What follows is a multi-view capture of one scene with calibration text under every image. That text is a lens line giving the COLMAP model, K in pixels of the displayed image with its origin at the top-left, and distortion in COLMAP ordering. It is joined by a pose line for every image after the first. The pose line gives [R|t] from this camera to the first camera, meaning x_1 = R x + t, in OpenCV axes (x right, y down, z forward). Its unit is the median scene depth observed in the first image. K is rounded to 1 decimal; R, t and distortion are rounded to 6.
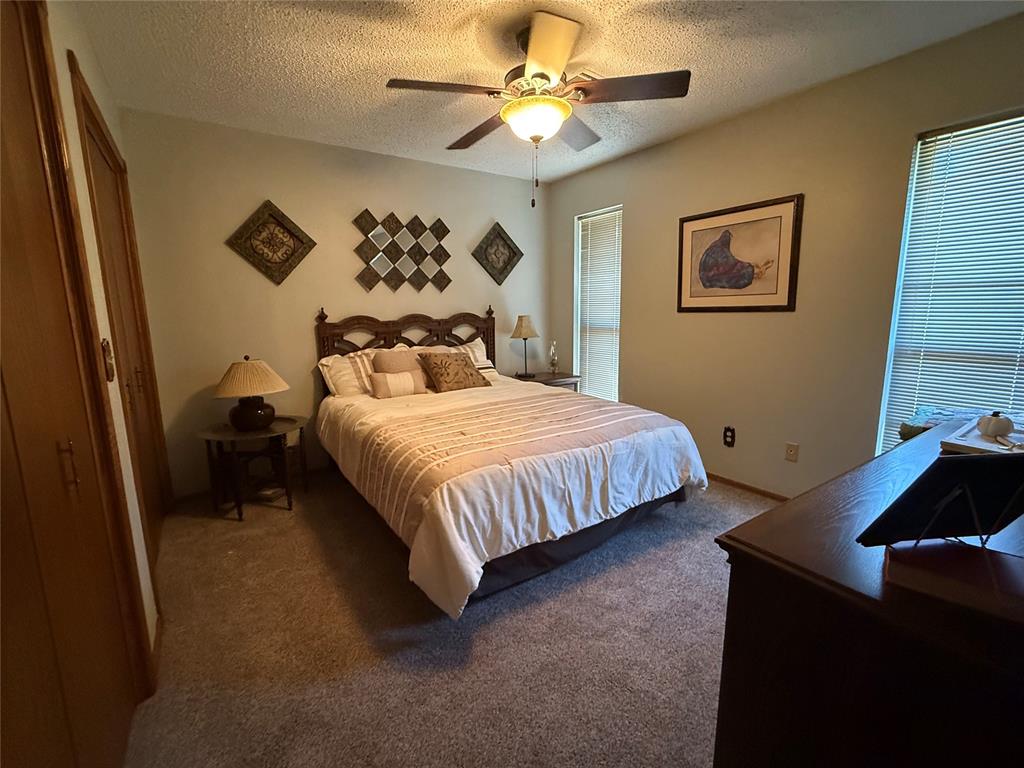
lens RADIAL K [[447.0, 0, 512.3], [0, 447.0, 383.0], [0, 0, 1]] dist [-0.002113, 0.001060]
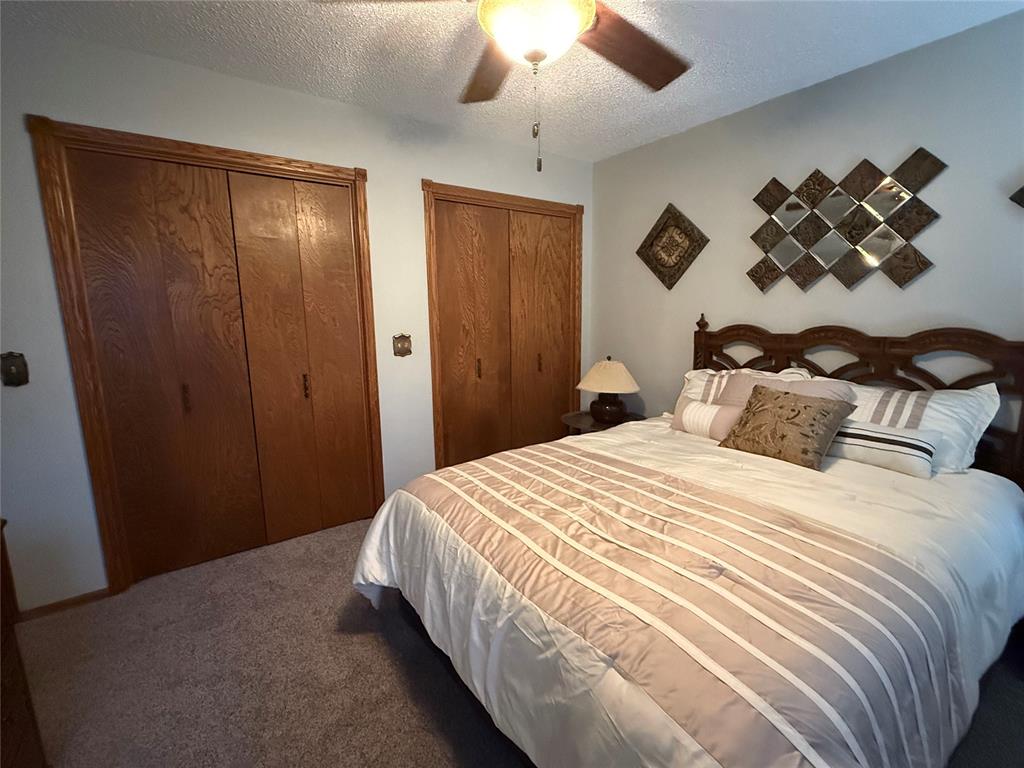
lens RADIAL K [[447.0, 0, 512.9], [0, 447.0, 380.4], [0, 0, 1]] dist [-0.002113, 0.001060]
pose [[0.015406, 0.180223, -0.983505, 0.426455], [-0.153471, 0.972392, 0.175782, -0.129823], [0.988033, 0.148231, 0.042640, 0.583039]]
